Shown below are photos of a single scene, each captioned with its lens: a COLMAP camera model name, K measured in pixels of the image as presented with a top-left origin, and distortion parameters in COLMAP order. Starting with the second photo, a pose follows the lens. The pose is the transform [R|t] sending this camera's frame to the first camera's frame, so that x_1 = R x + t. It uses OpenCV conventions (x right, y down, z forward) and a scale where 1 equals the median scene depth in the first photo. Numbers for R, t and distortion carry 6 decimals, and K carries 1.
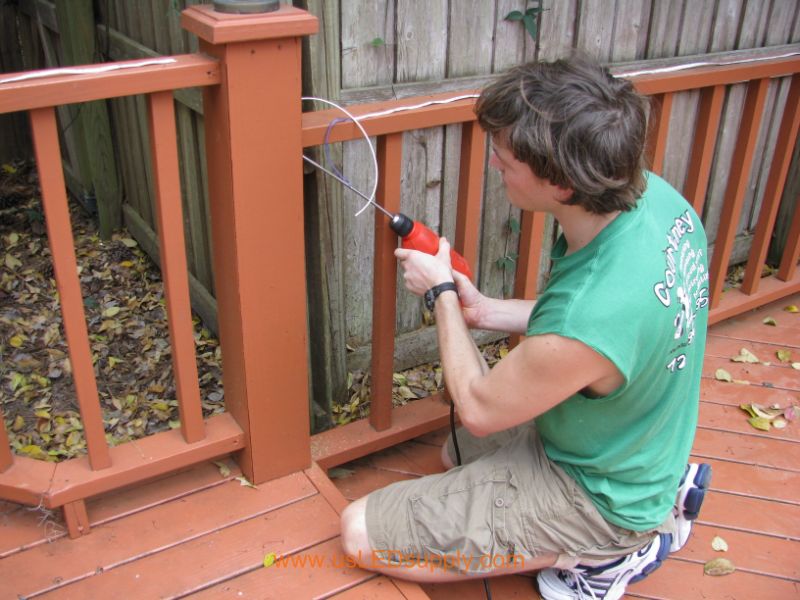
lens RADIAL K [[859.8, 0, 398.2], [0, 859.8, 298.4], [0, 0, 1]] dist [-0.168217, 0.000000]
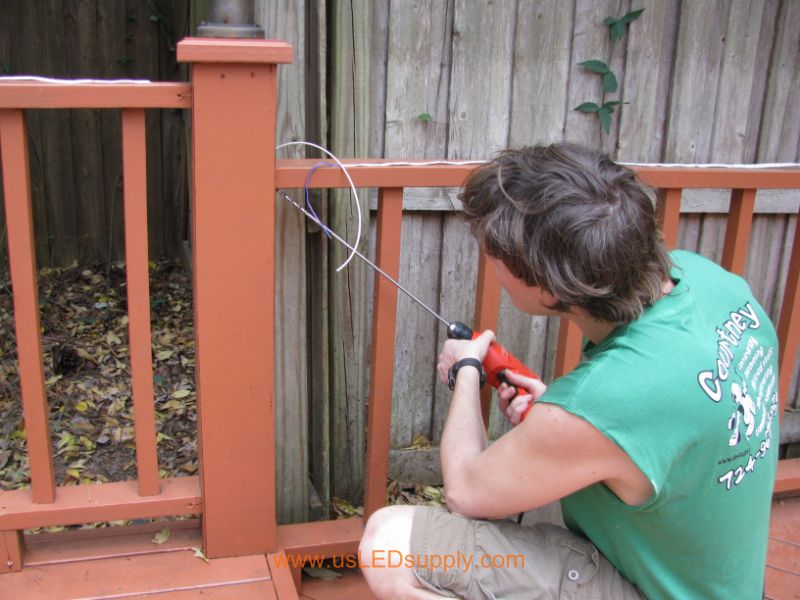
lens RADIAL K [[859.8, 0, 402.5], [0, 859.8, 301.5], [0, 0, 1]] dist [-0.168217, 0.000000]
pose [[0.965001, 0.093303, -0.245085, 0.183827], [-0.140192, 0.973358, -0.181442, 0.069118], [0.221627, 0.209451, 0.952372, 0.106919]]
